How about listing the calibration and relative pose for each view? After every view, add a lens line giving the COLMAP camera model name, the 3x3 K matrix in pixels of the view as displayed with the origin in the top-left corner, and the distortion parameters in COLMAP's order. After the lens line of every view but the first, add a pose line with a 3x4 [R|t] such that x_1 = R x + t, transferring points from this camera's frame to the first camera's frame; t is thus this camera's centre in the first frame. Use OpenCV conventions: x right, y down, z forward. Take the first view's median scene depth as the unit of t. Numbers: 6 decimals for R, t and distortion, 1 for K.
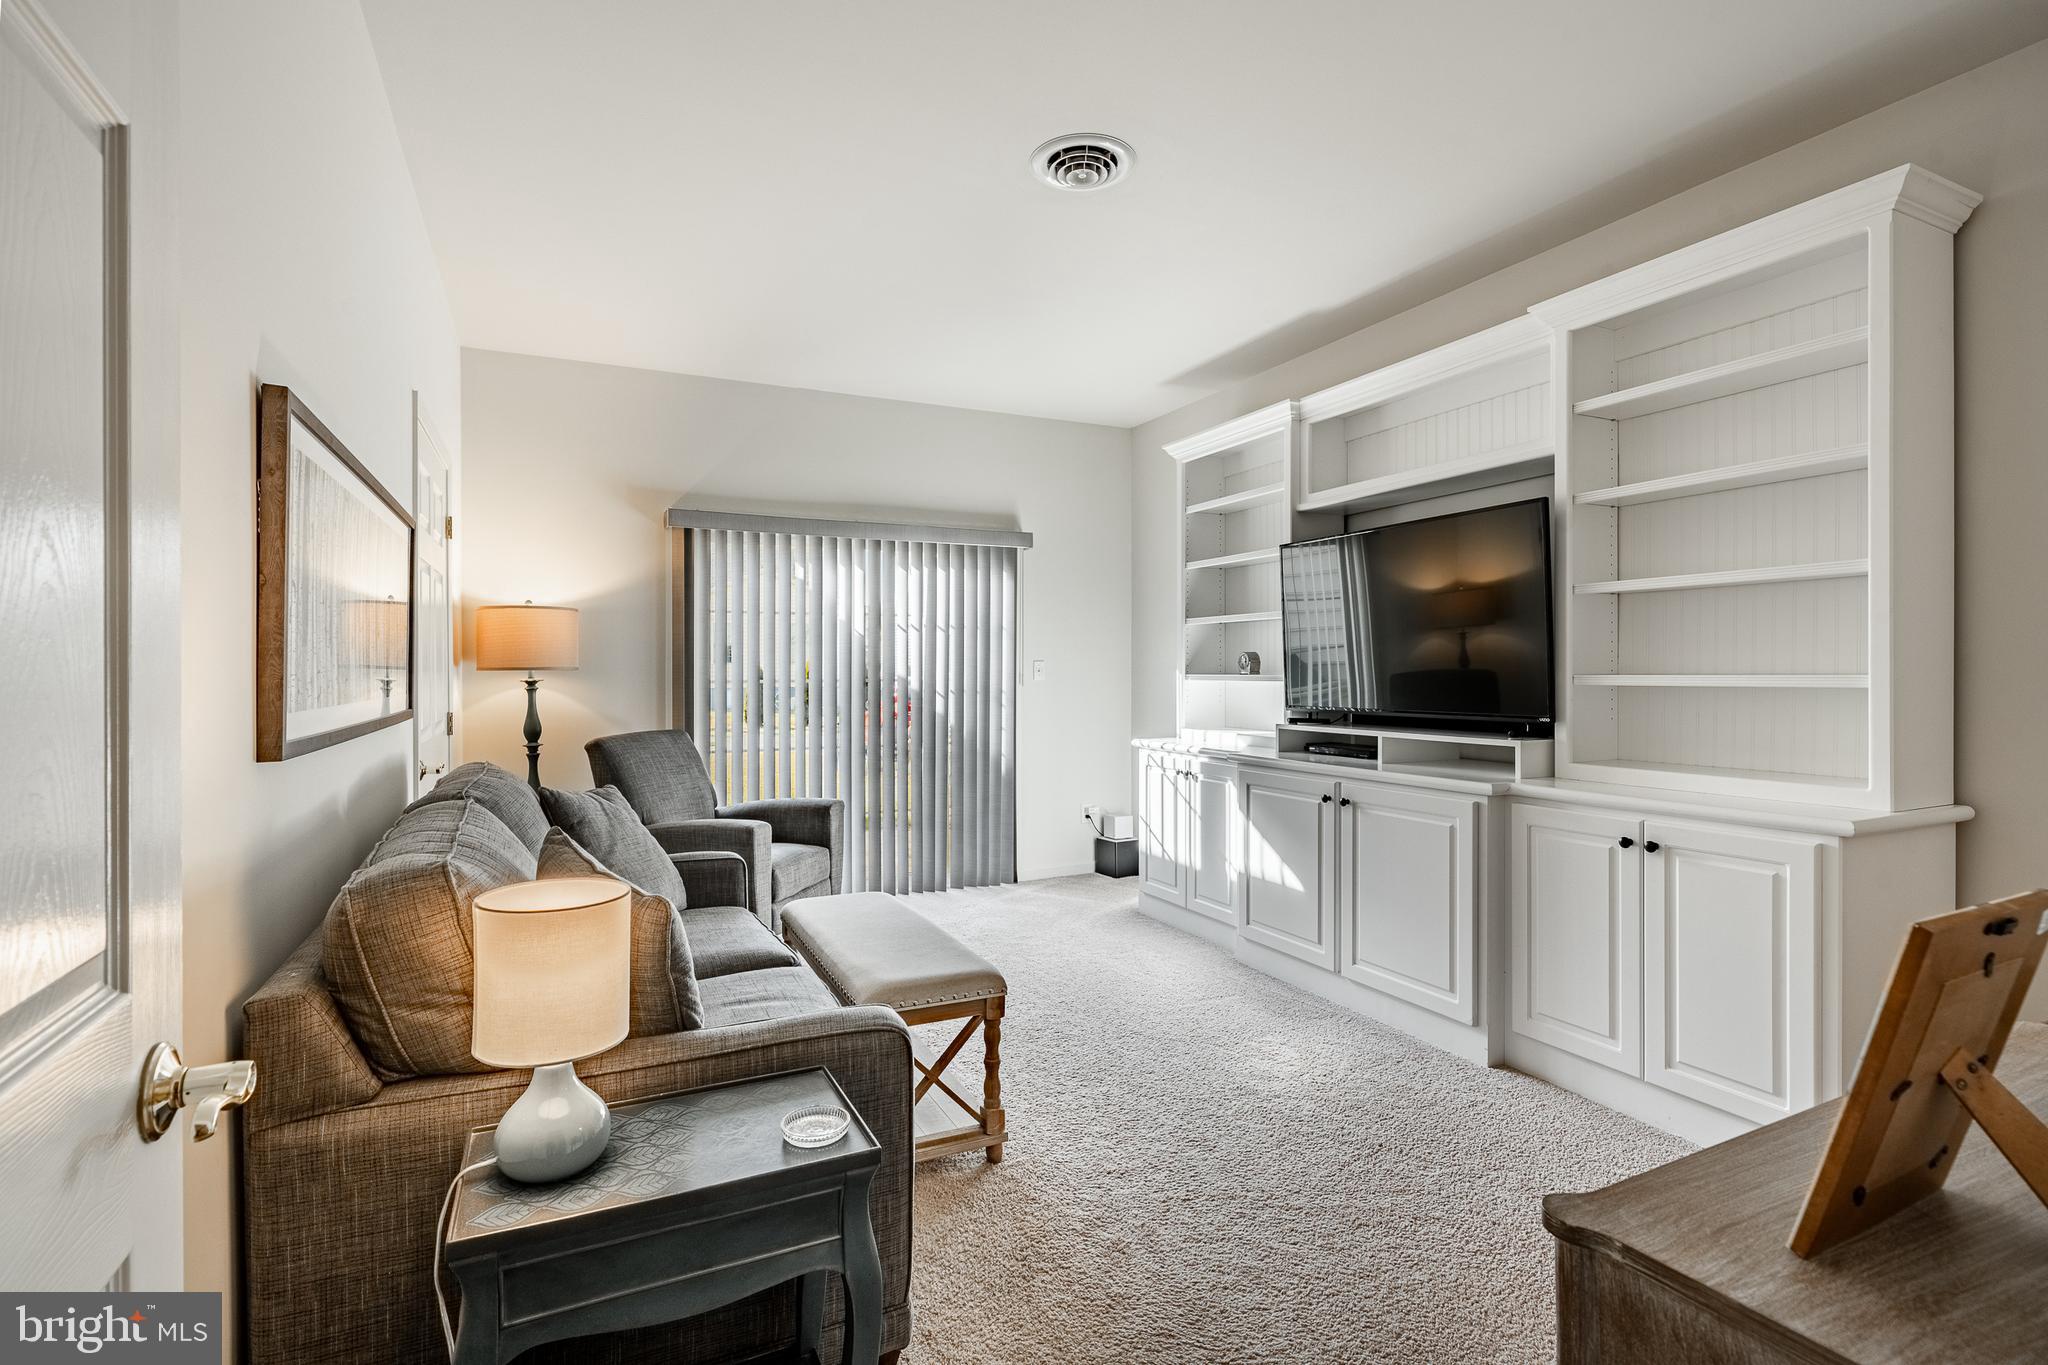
lens RADIAL K [[953.2, 0, 963.5], [0, 953.2, 678.0], [0, 0, 1]] dist [0.000556, 0.000193]
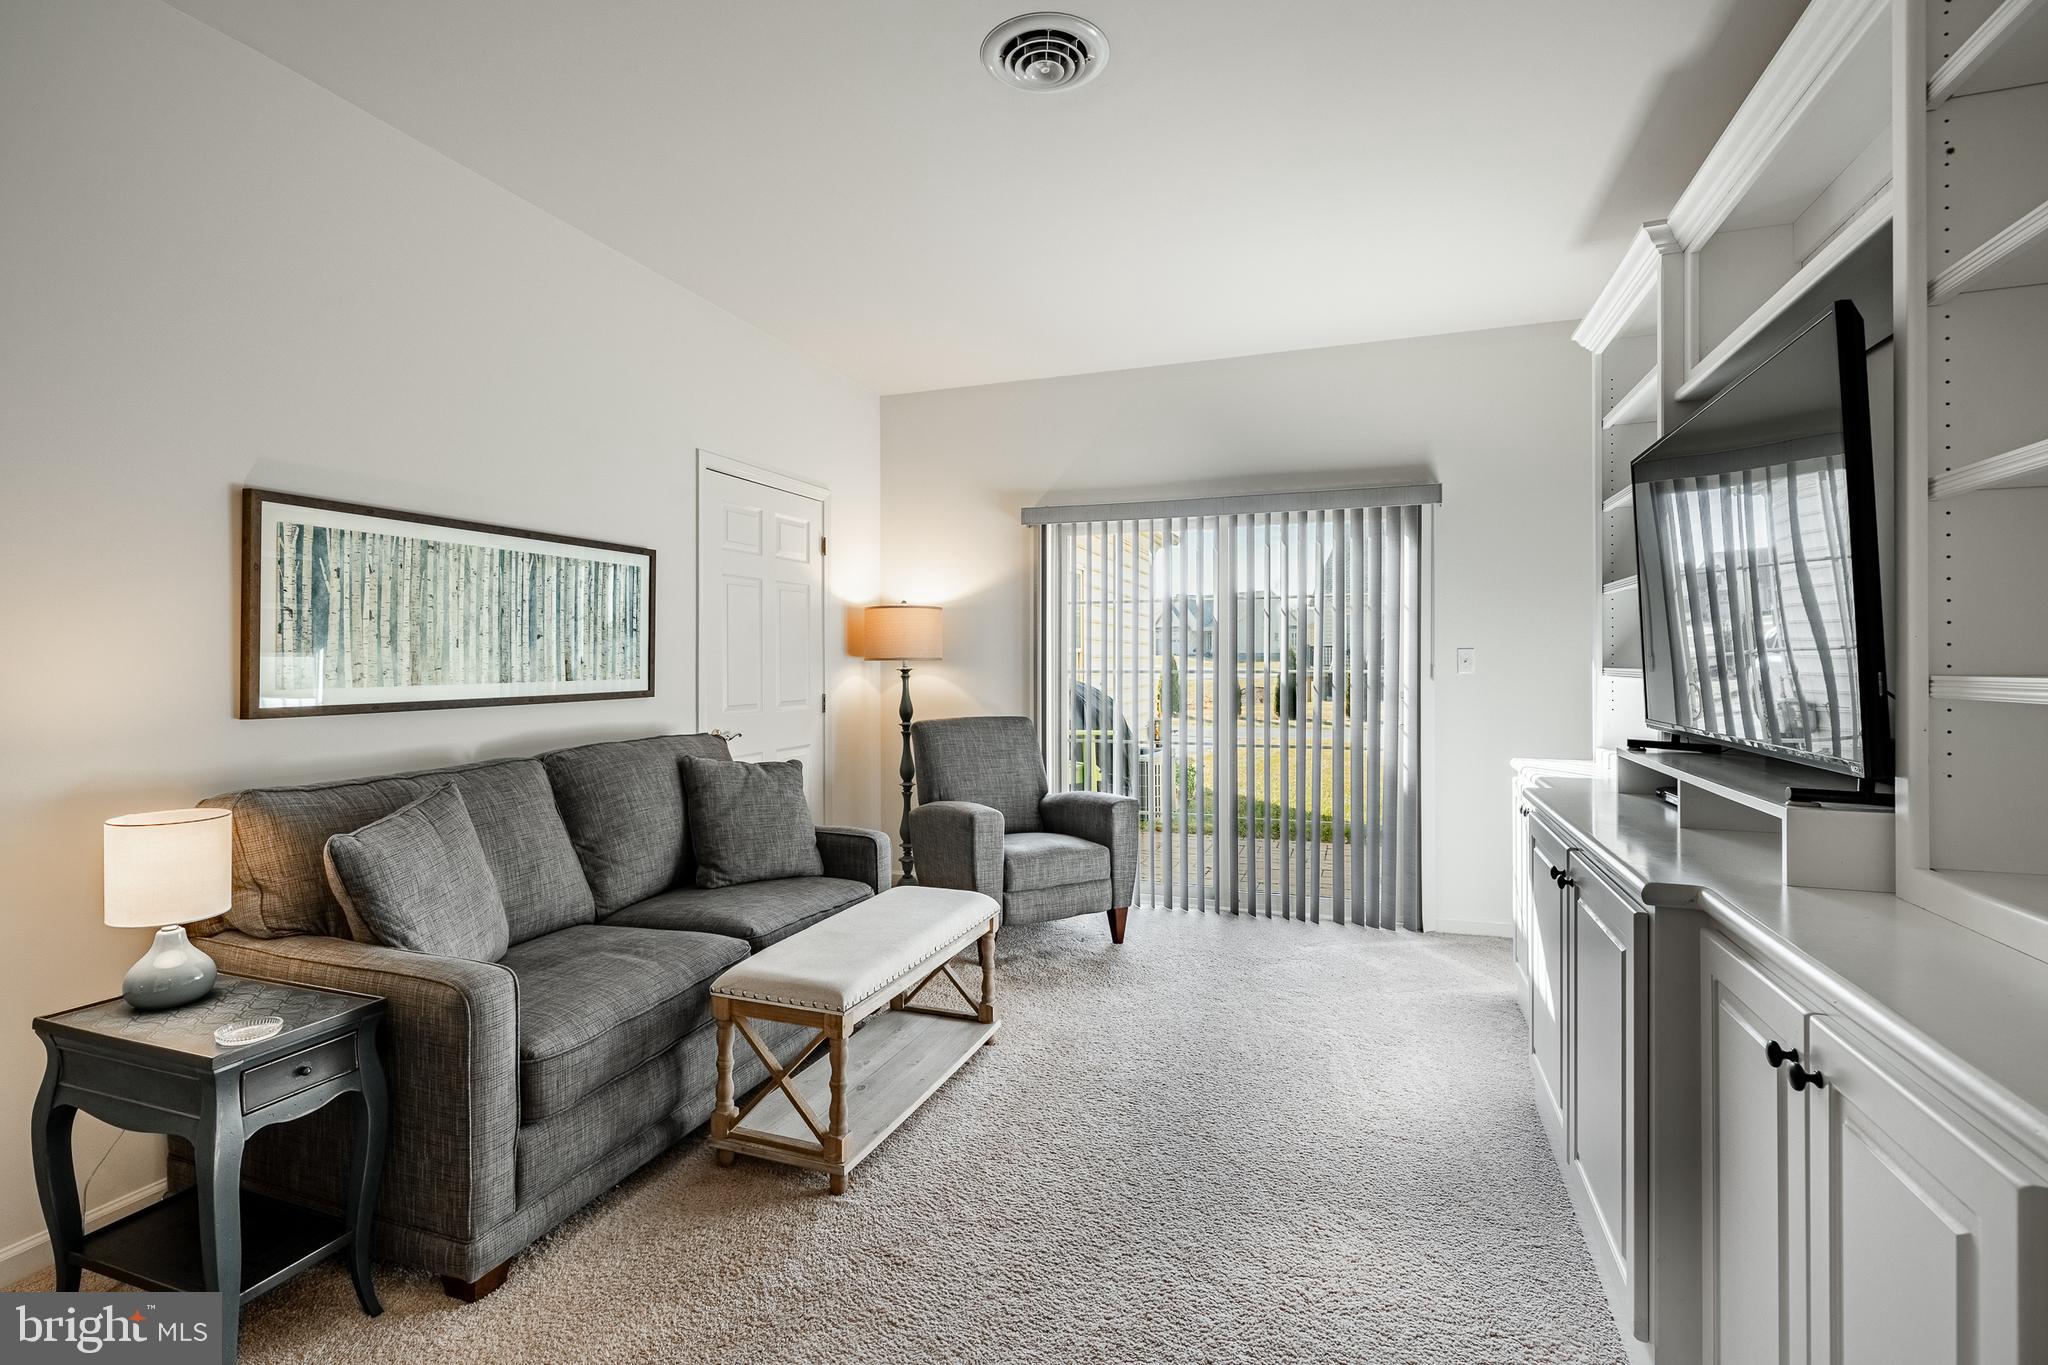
lens RADIAL K [[953.2, 0, 1013.9], [0, 953.2, 661.6], [0, 0, 1]] dist [0.000556, 0.000193]
pose [[0.711874, 0.003467, -0.702299, 0.457317], [-0.005320, 0.999986, -0.000456, -0.006545], [0.702287, 0.004061, 0.711882, 0.257599]]
